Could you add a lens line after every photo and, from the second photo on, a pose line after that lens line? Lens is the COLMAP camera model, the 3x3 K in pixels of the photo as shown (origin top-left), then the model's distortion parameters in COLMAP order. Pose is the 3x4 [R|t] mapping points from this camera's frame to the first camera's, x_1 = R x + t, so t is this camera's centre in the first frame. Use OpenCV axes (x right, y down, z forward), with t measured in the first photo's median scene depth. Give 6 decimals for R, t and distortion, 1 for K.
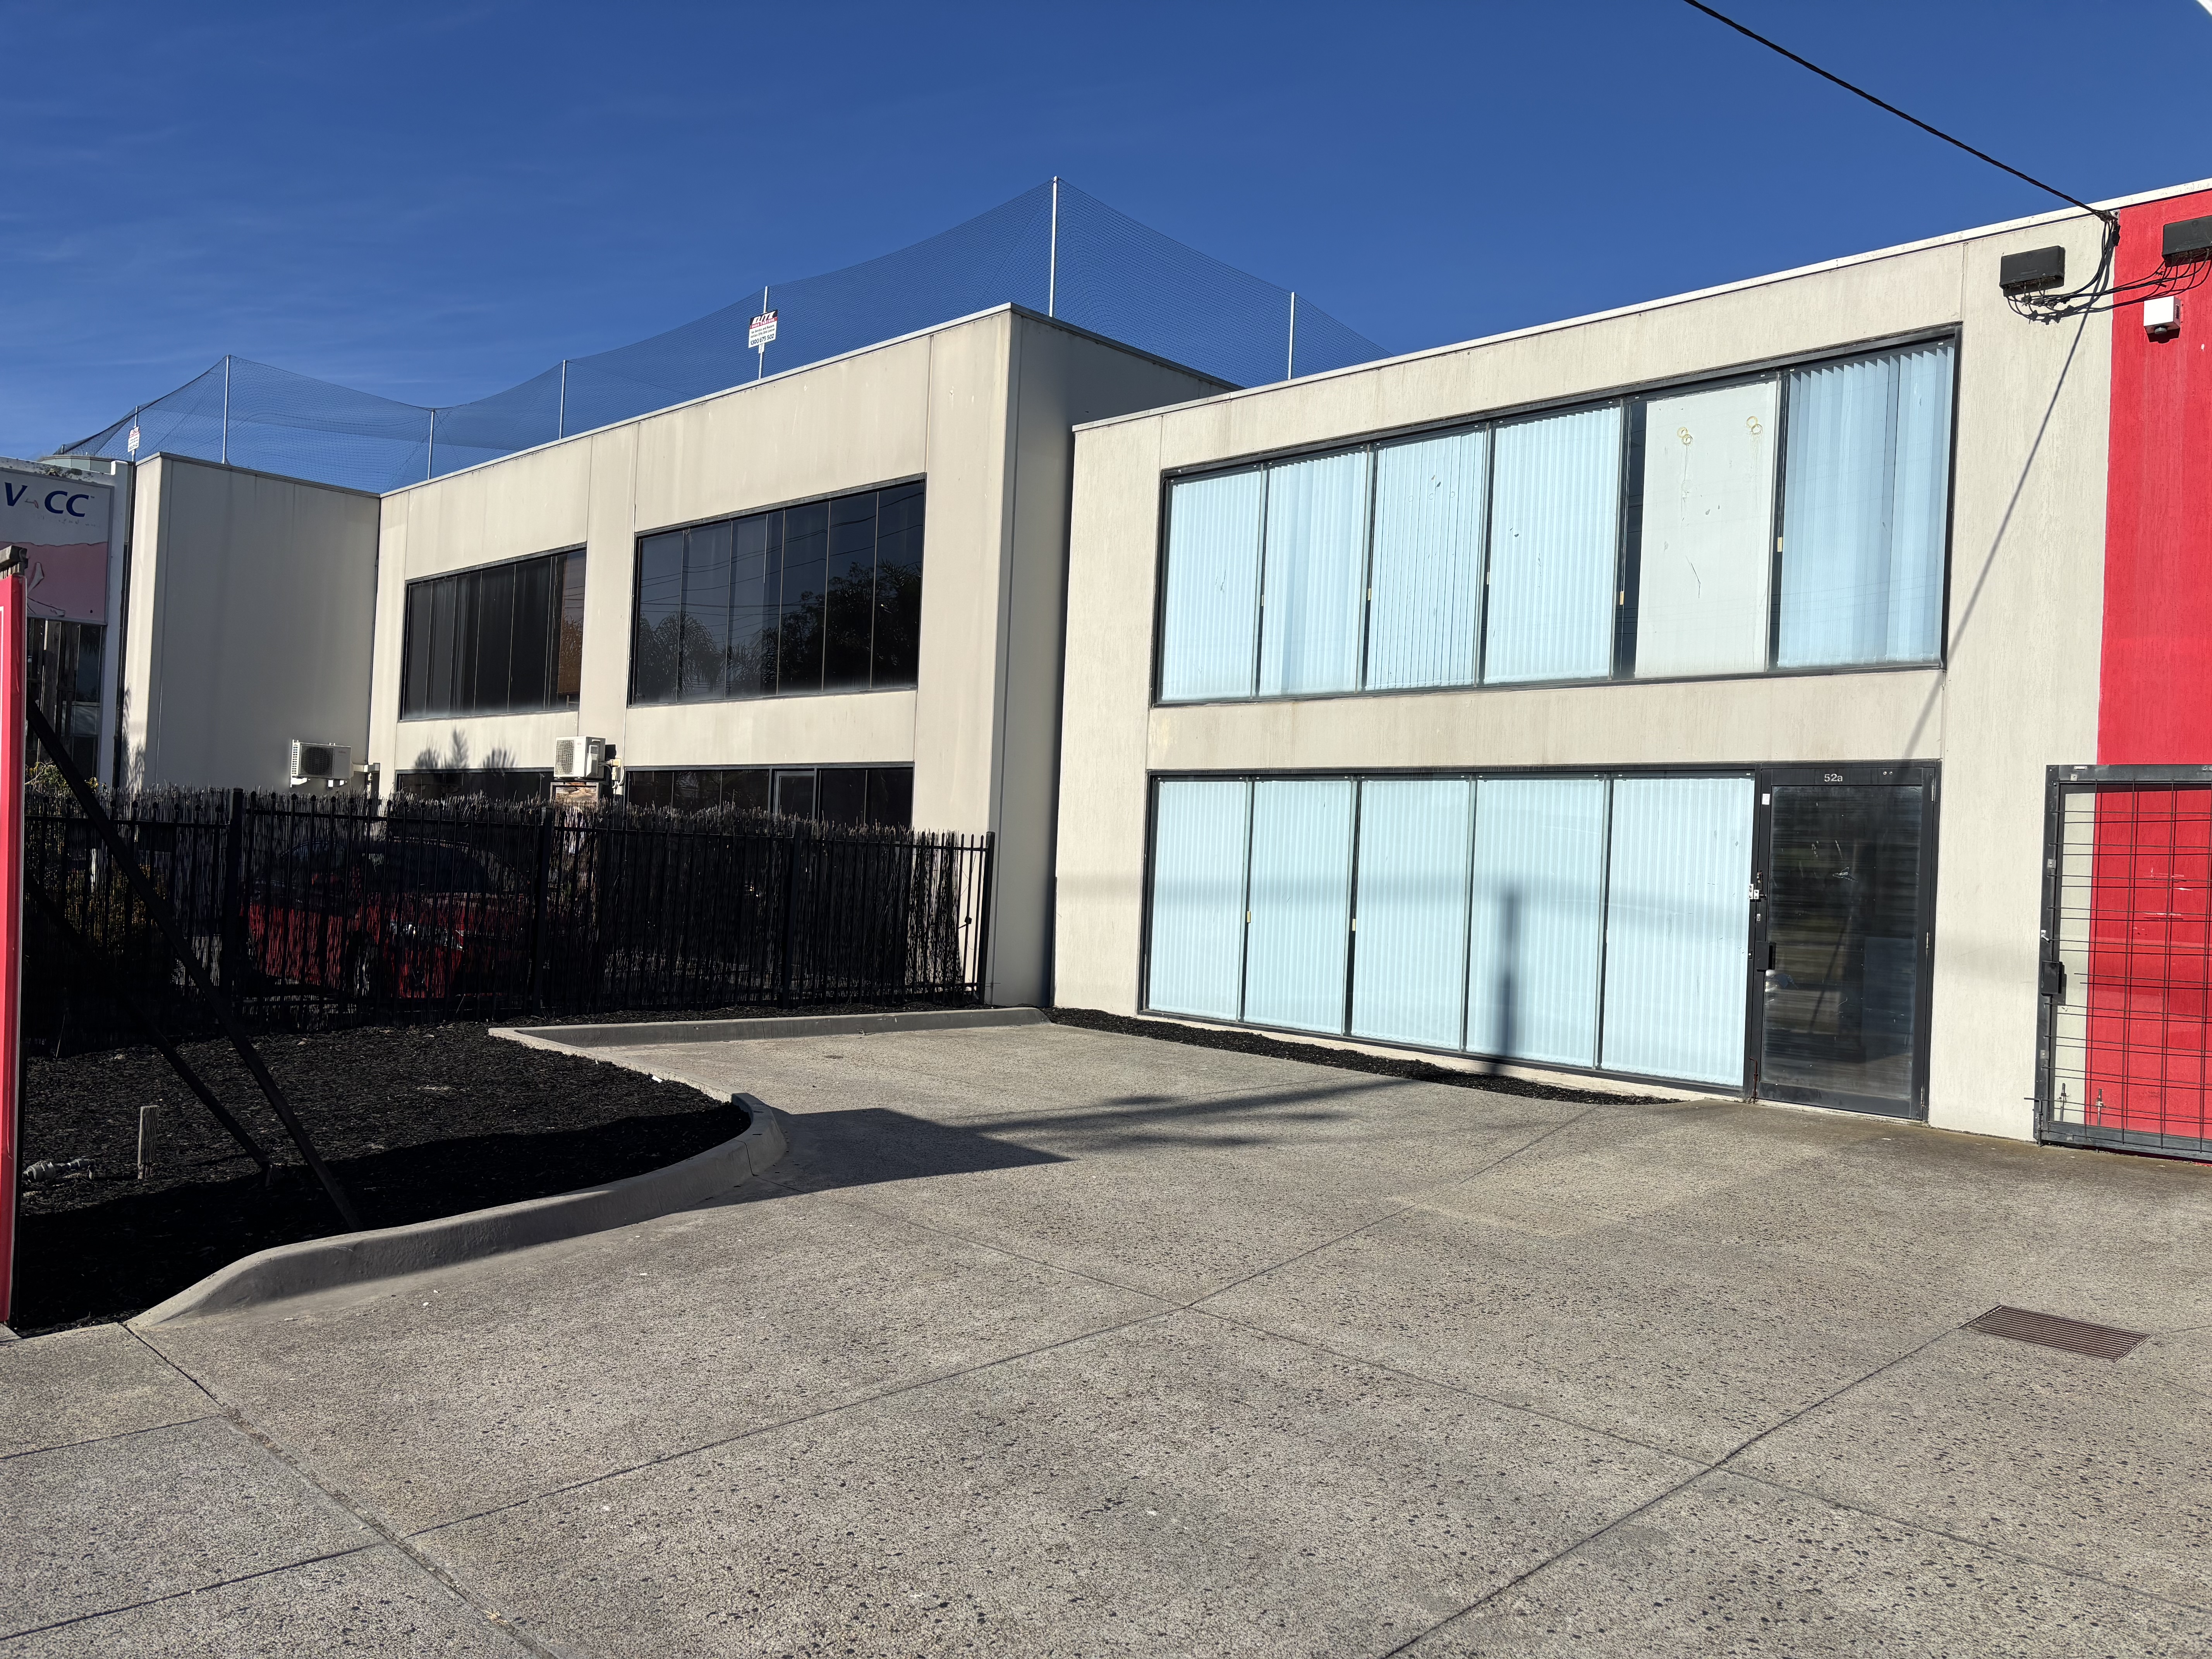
lens RADIAL K [[1664.2, 0, 1122.3], [0, 1664.2, 837.9], [0, 0, 1]] dist [0.054035, -0.042079]
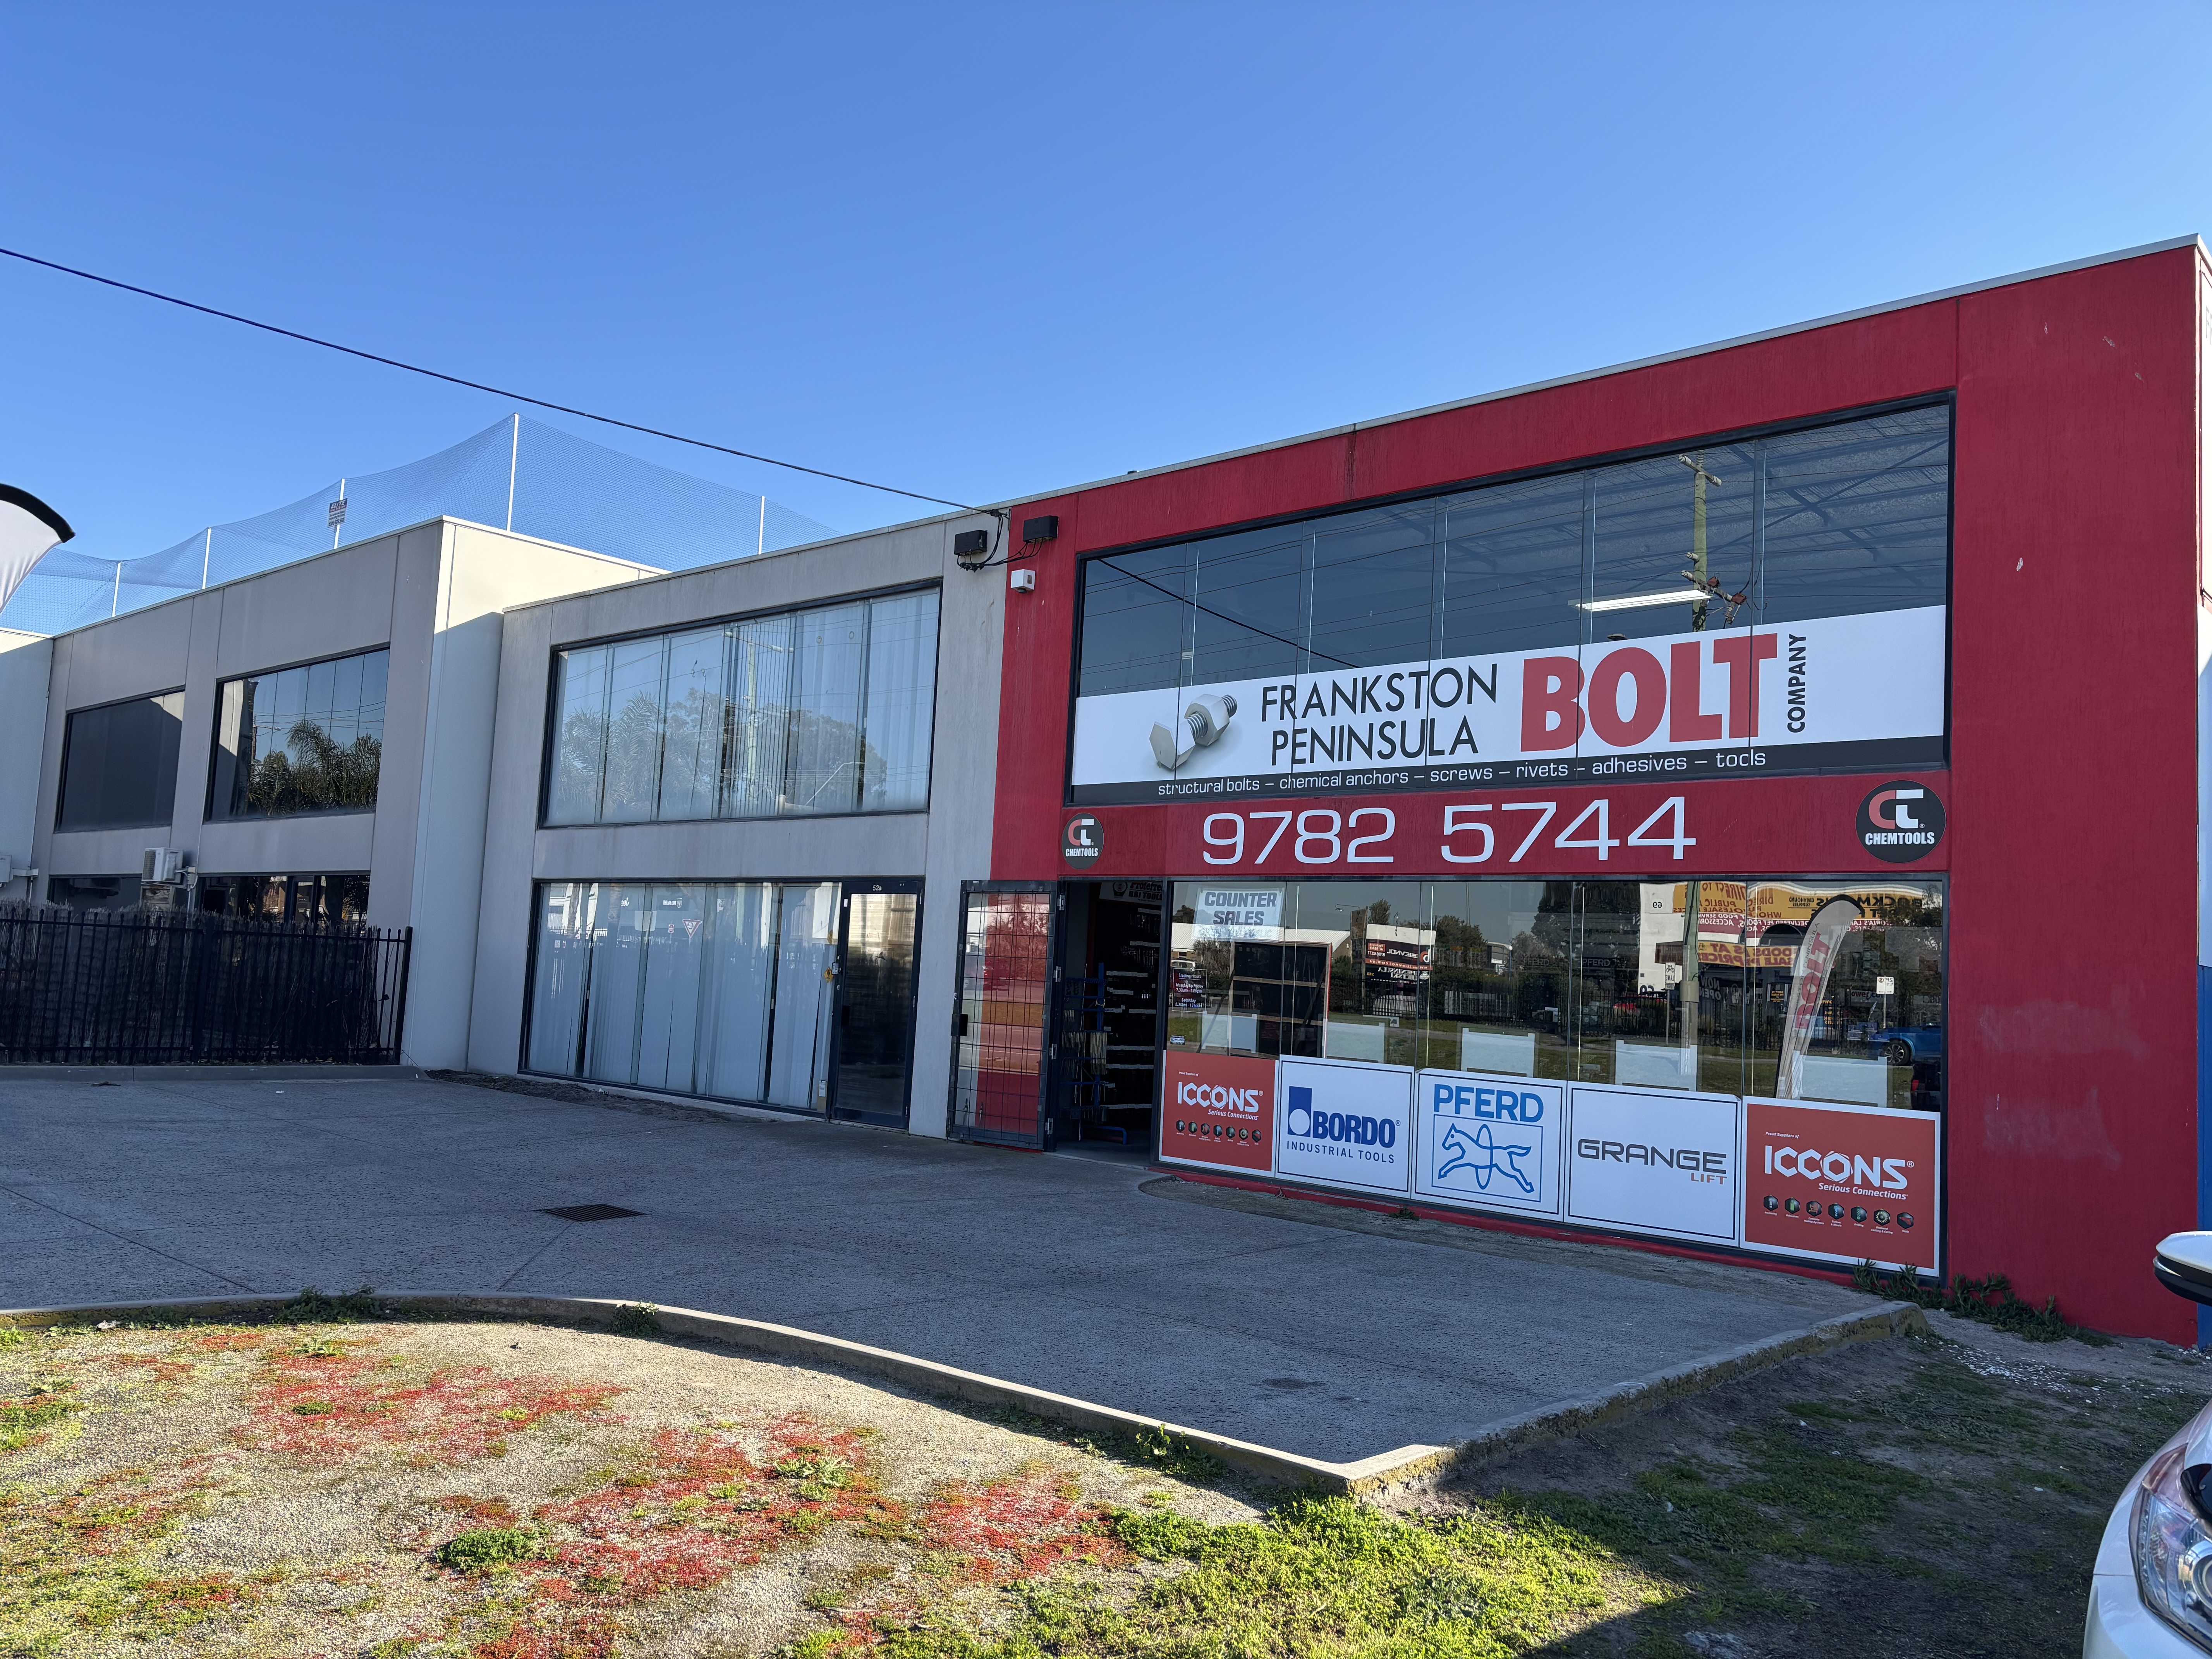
lens RADIAL K [[1664.2, 0, 1108.8], [0, 1664.2, 834.3], [0, 0, 1]] dist [0.054035, -0.042079]
pose [[0.999393, 0.003741, 0.034627, 0.504199], [-0.001594, 0.998086, -0.061821, 0.004777], [-0.034792, 0.061728, 0.997486, -0.365128]]
